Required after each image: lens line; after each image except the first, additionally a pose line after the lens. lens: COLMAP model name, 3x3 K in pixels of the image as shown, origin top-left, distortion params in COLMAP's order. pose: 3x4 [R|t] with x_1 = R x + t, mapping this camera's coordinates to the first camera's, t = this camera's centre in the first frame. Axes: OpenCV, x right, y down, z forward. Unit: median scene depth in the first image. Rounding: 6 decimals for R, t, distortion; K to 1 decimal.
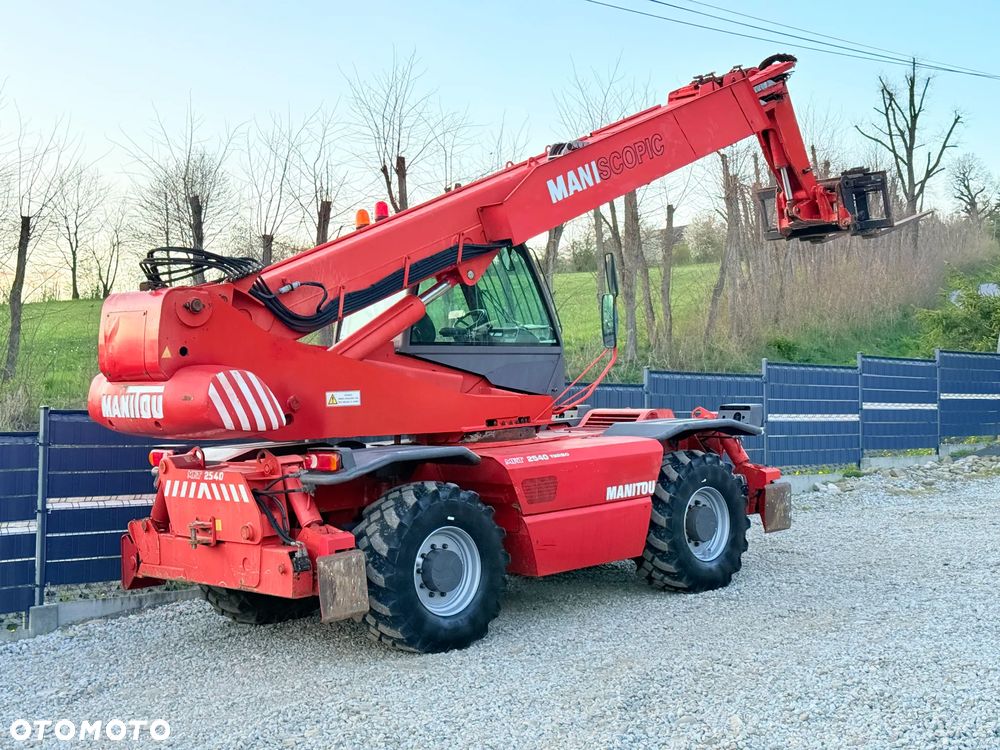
lens RADIAL K [[1375.9, 0, 499.4], [0, 1375.9, 368.8], [0, 0, 1]] dist [0.125565, 0.000000]
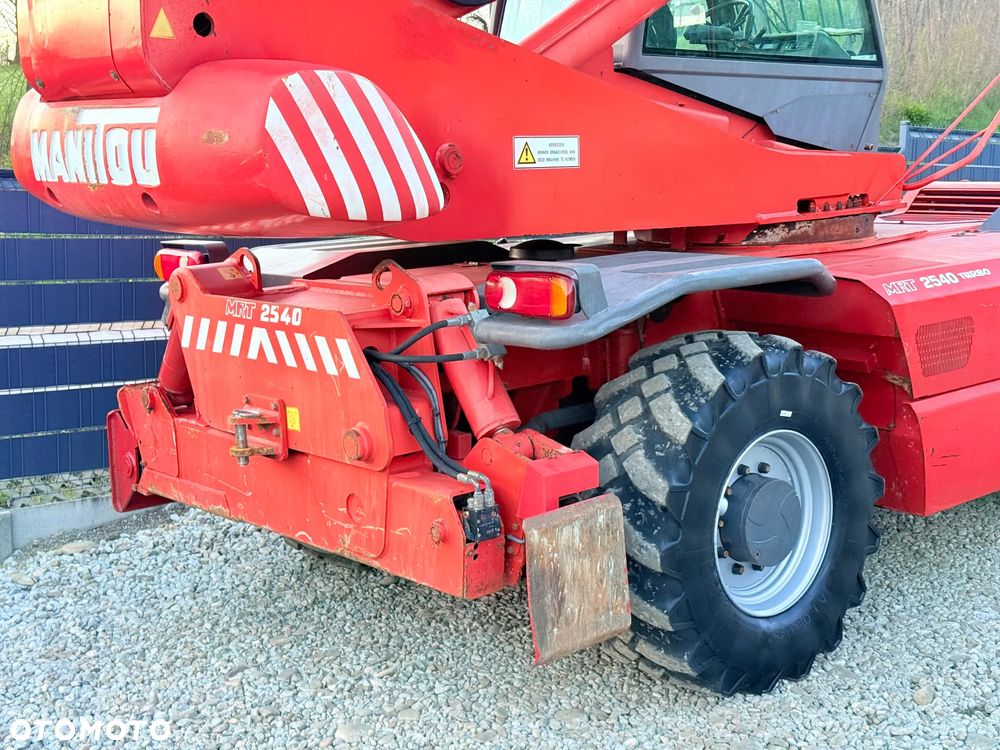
lens RADIAL K [[1375.9, 0, 506.0], [0, 1375.9, 381.3], [0, 0, 1]] dist [0.125565, 0.000000]
pose [[0.999340, 0.016615, -0.032302, -0.107821], [-0.010969, 0.985780, 0.167682, 0.019339], [0.034629, -0.167217, 0.985312, 0.506484]]
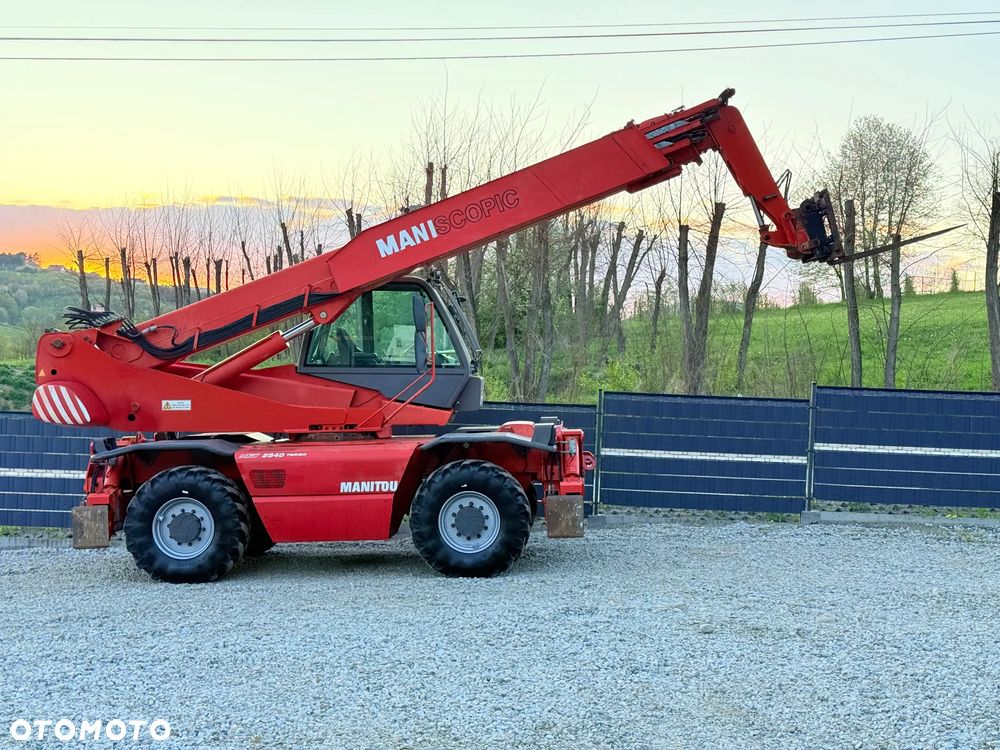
lens RADIAL K [[1375.9, 0, 492.3], [0, 1375.9, 376.3], [0, 0, 1]] dist [0.125565, 0.000000]
pose [[0.692432, 0.030918, -0.720820, 1.193304], [-0.014102, 0.999471, 0.029323, -0.057593], [0.721345, -0.010140, 0.692502, 0.224983]]
